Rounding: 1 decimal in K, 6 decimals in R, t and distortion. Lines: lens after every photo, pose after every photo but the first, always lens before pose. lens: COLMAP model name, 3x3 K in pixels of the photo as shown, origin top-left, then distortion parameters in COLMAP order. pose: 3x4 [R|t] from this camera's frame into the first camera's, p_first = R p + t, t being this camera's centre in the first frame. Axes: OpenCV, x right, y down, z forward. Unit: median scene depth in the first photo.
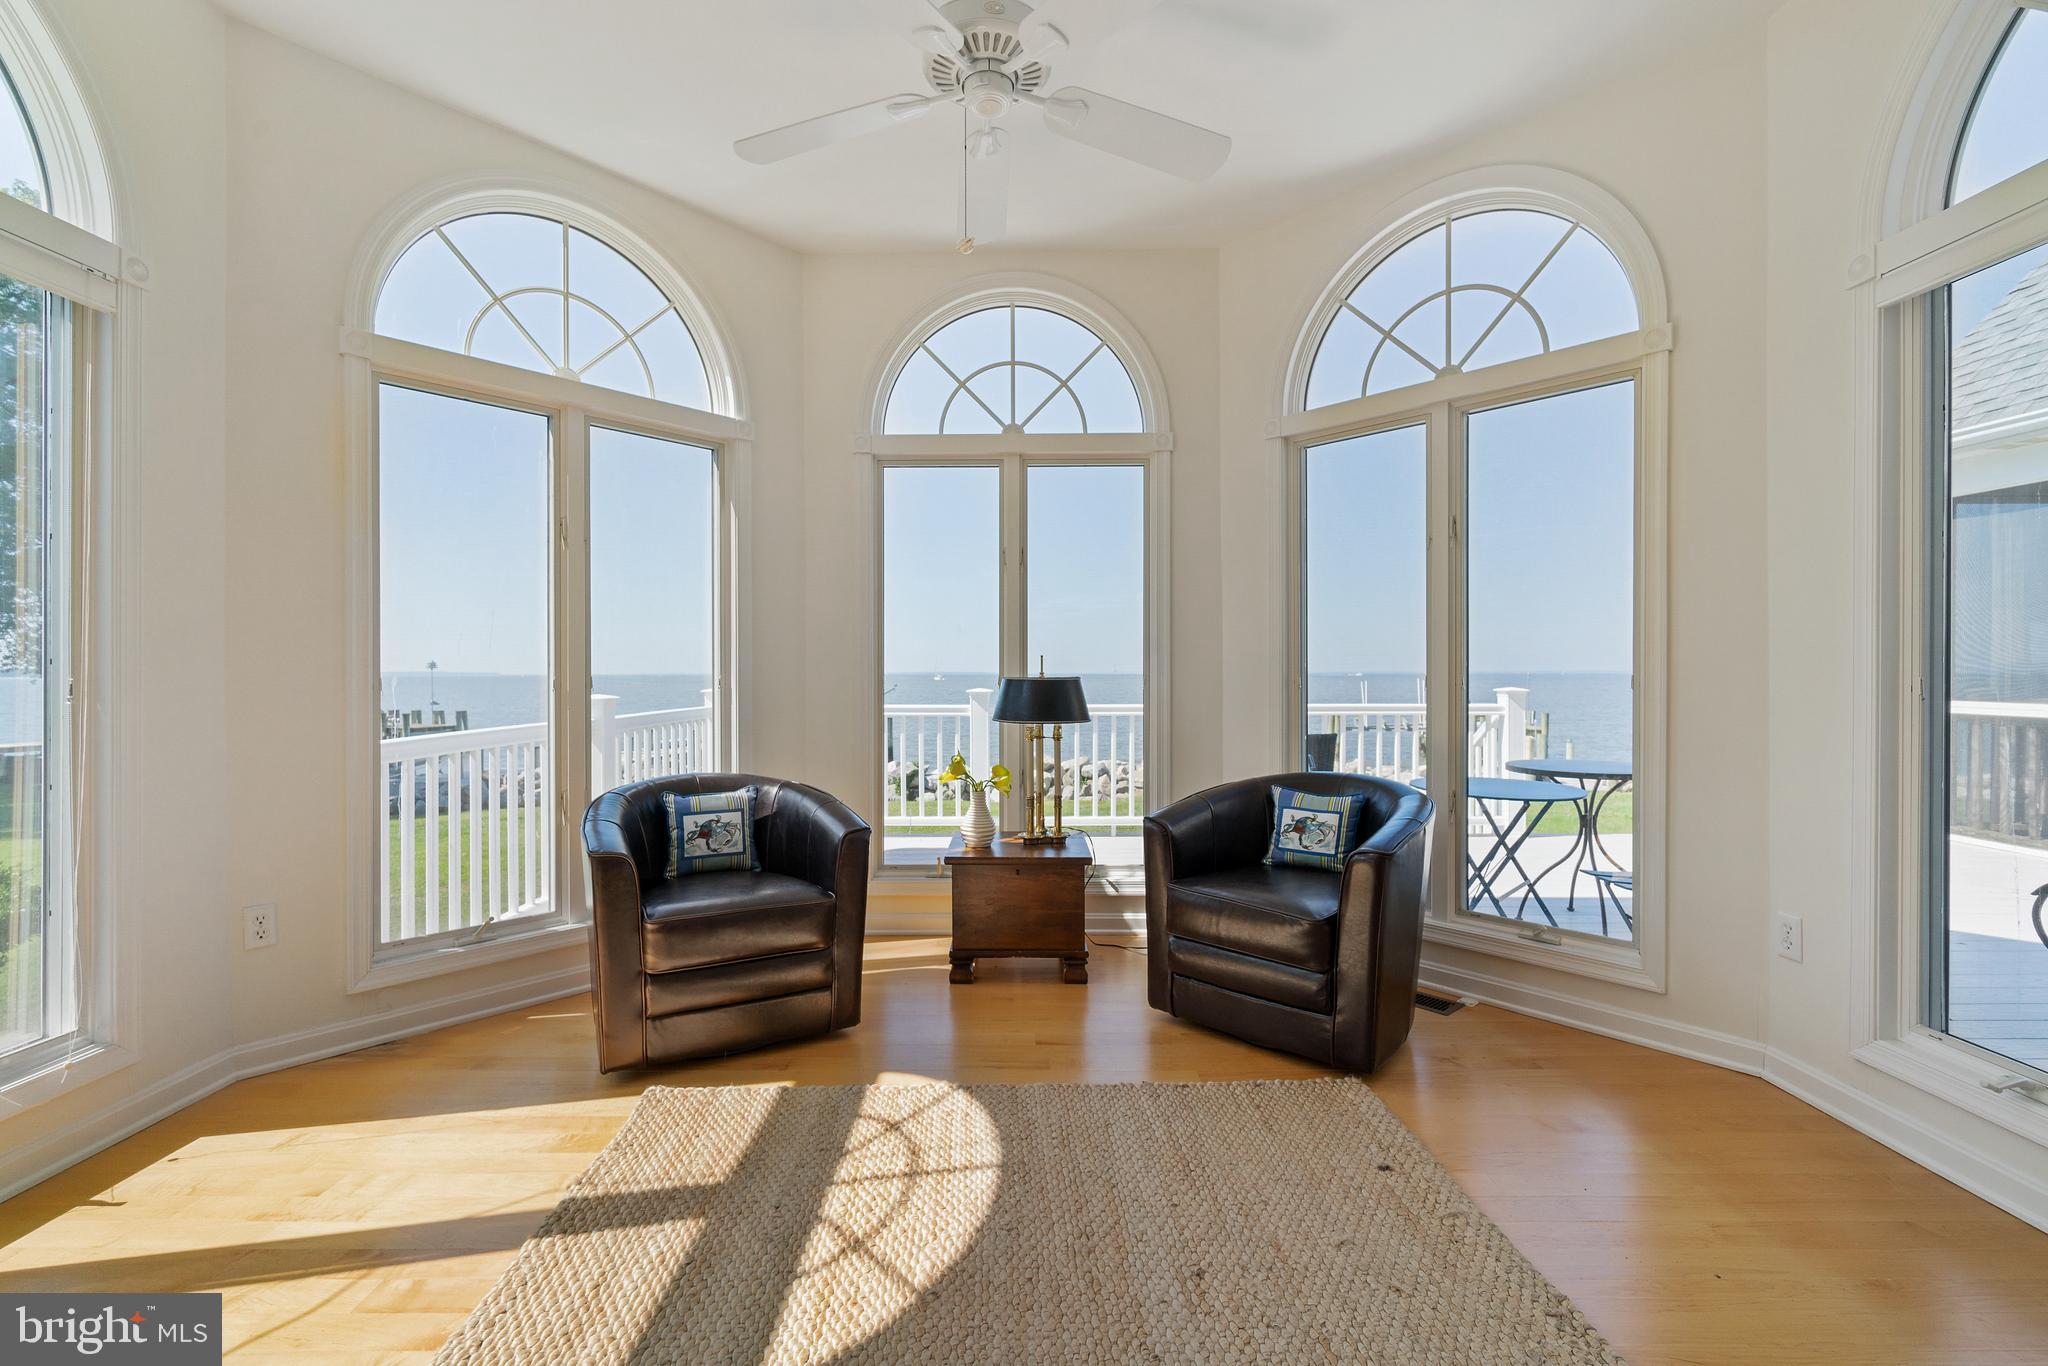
lens RADIAL K [[883.5, 0, 1011.3], [0, 883.5, 676.7], [0, 0, 1]] dist [-0.003772, 0.001822]
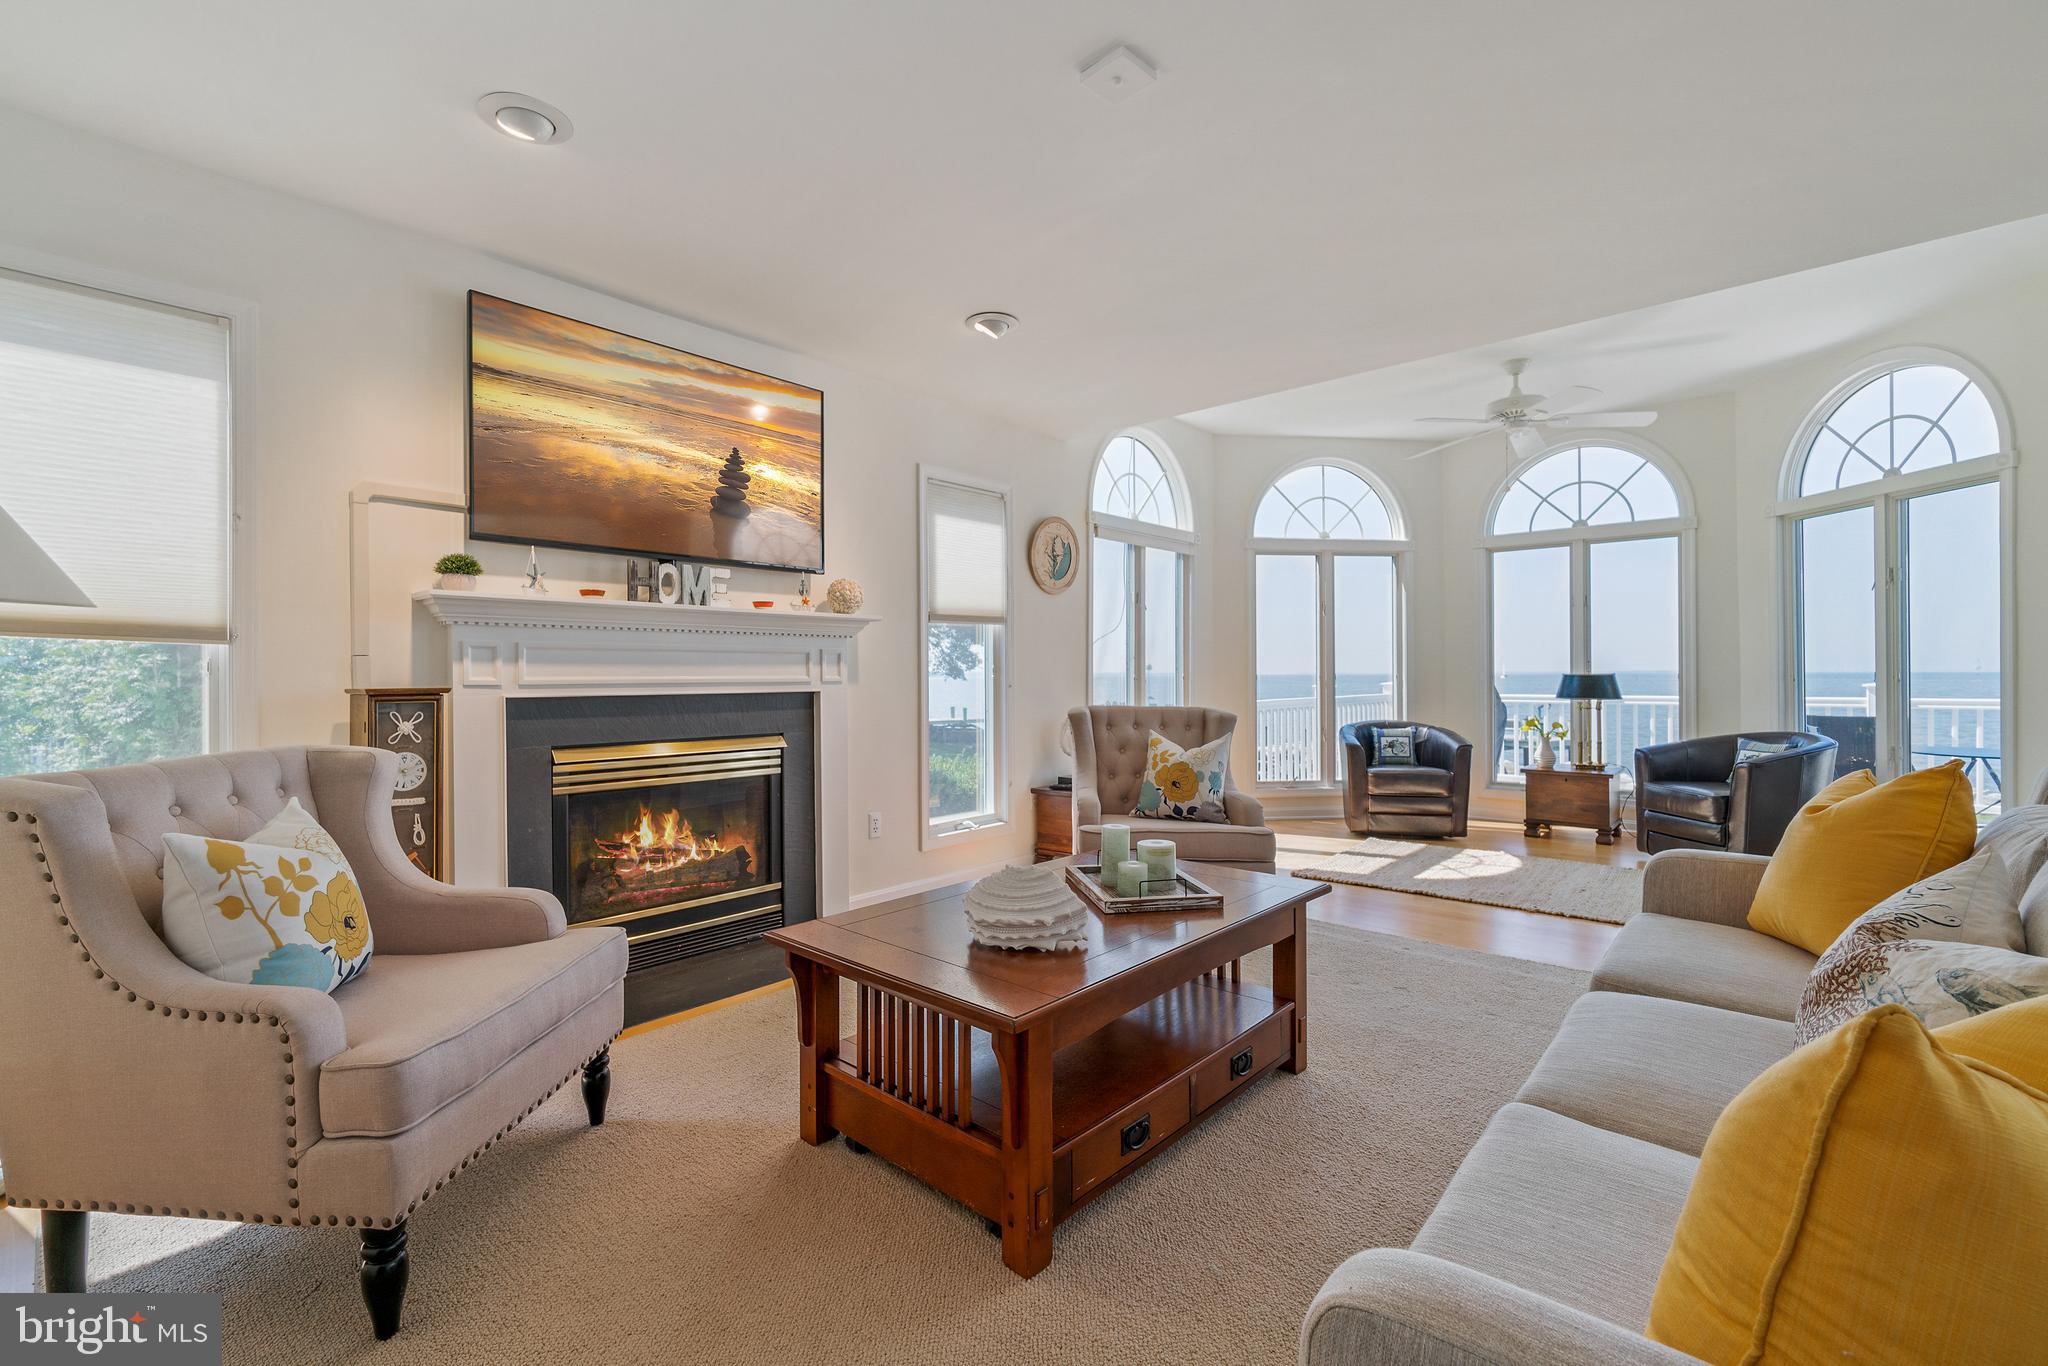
lens RADIAL K [[883.5, 0, 1016.9], [0, 883.5, 675.0], [0, 0, 1]] dist [-0.003772, 0.001822]
pose [[0.755345, -0.003718, -0.655317, 0.349376], [0.002558, 0.999993, -0.002725, 0.005609], [0.655322, 0.000382, 0.755349, -1.137261]]
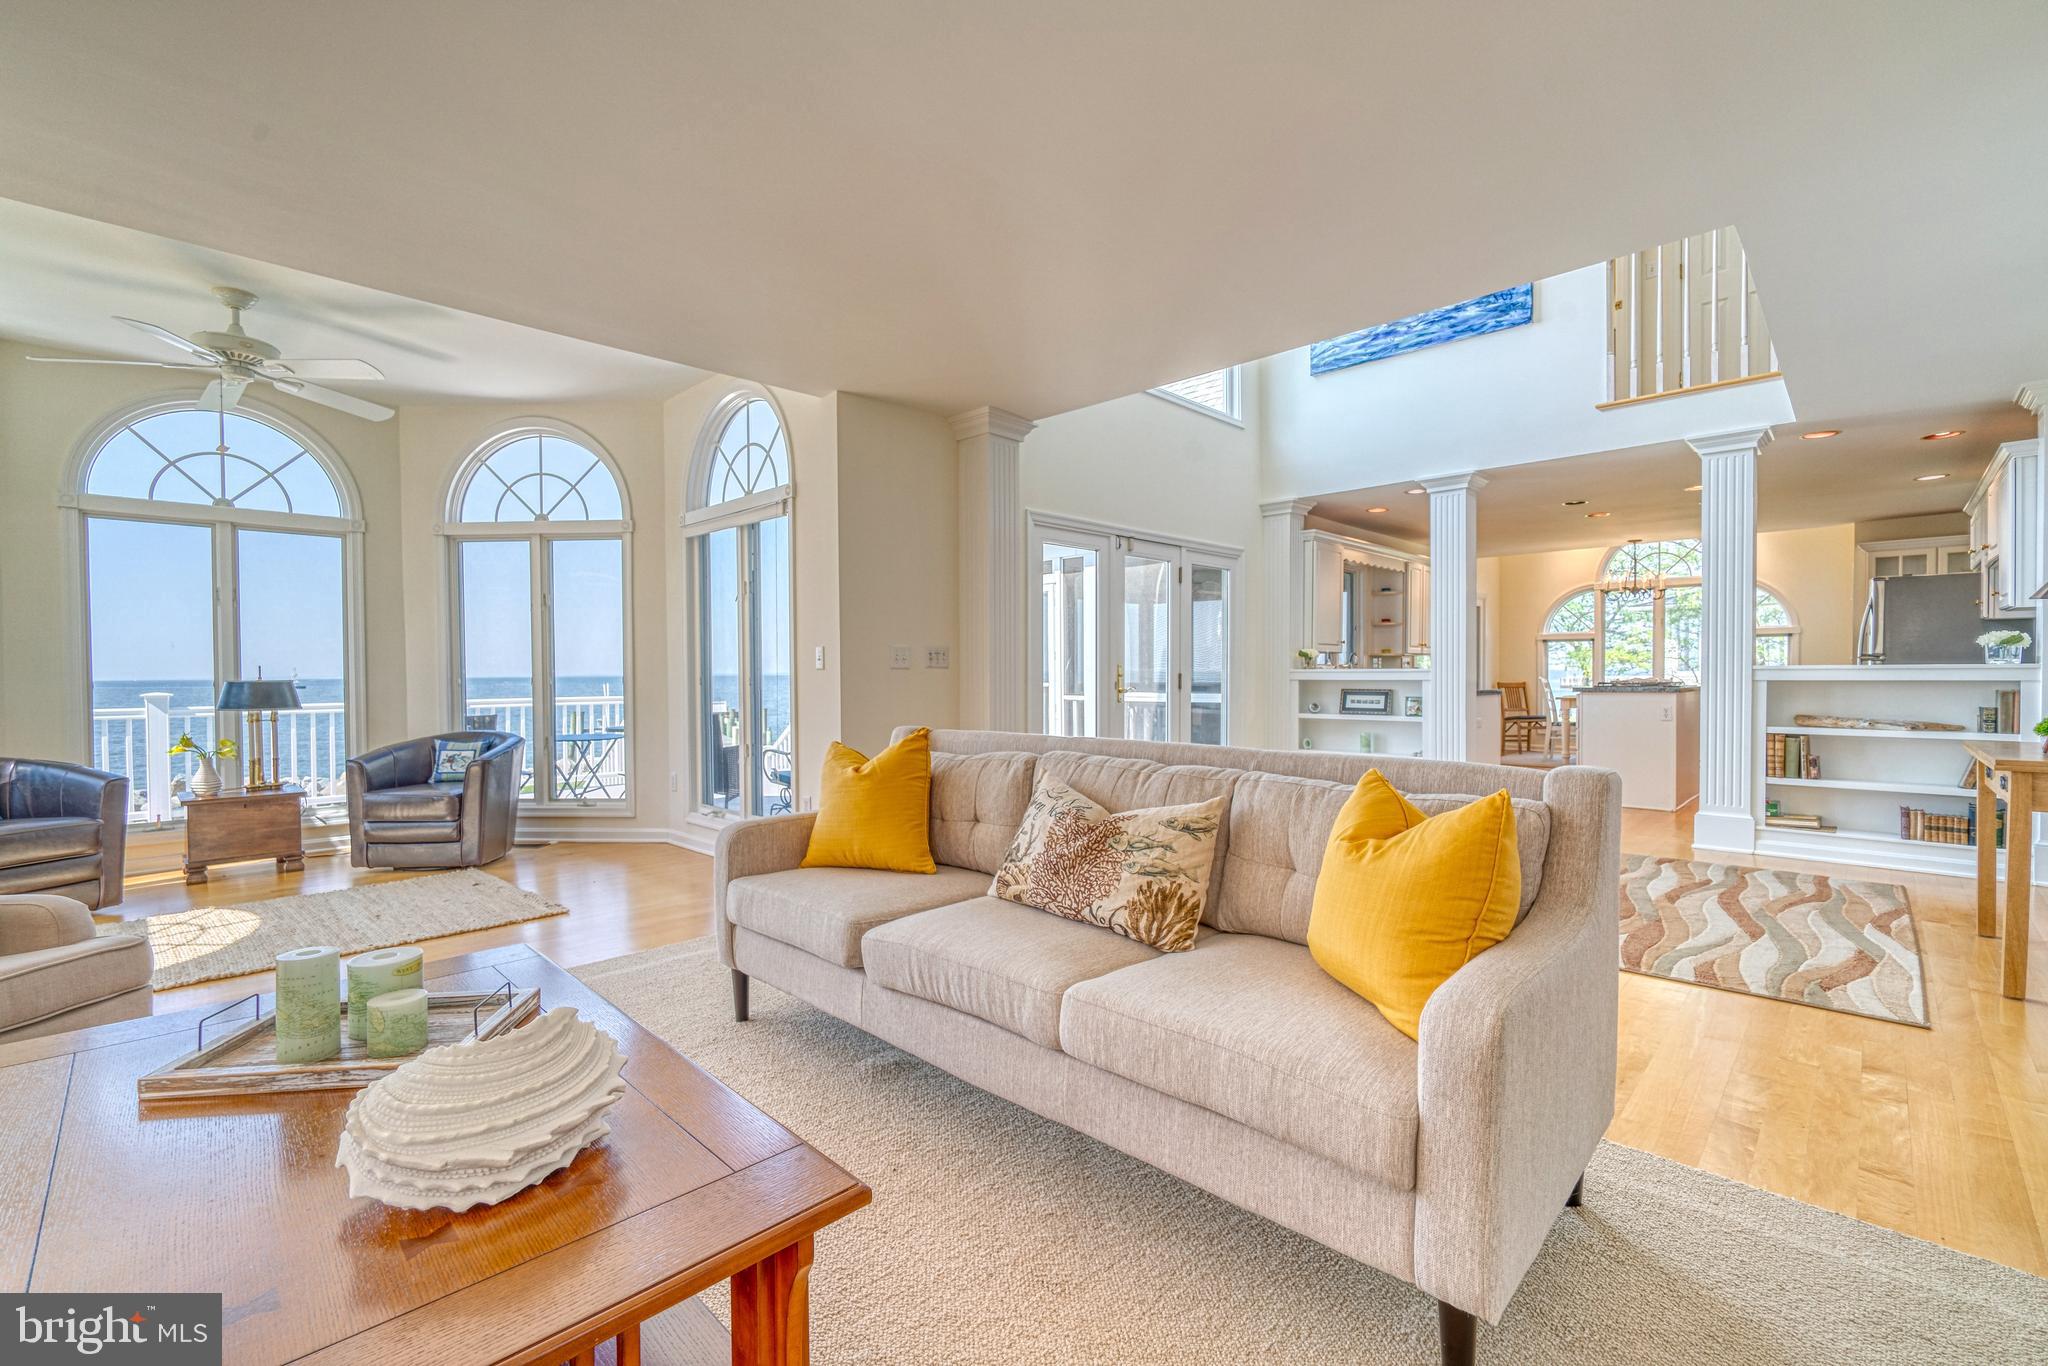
lens RADIAL K [[883.5, 0, 1013.8], [0, 883.5, 683.8], [0, 0, 1]] dist [-0.003772, 0.001822]
pose [[0.695067, -0.015241, 0.718783, -0.165295], [0.011179, 0.999884, 0.010392, 0.005335], [-0.718858, 0.000813, 0.695157, -1.044064]]
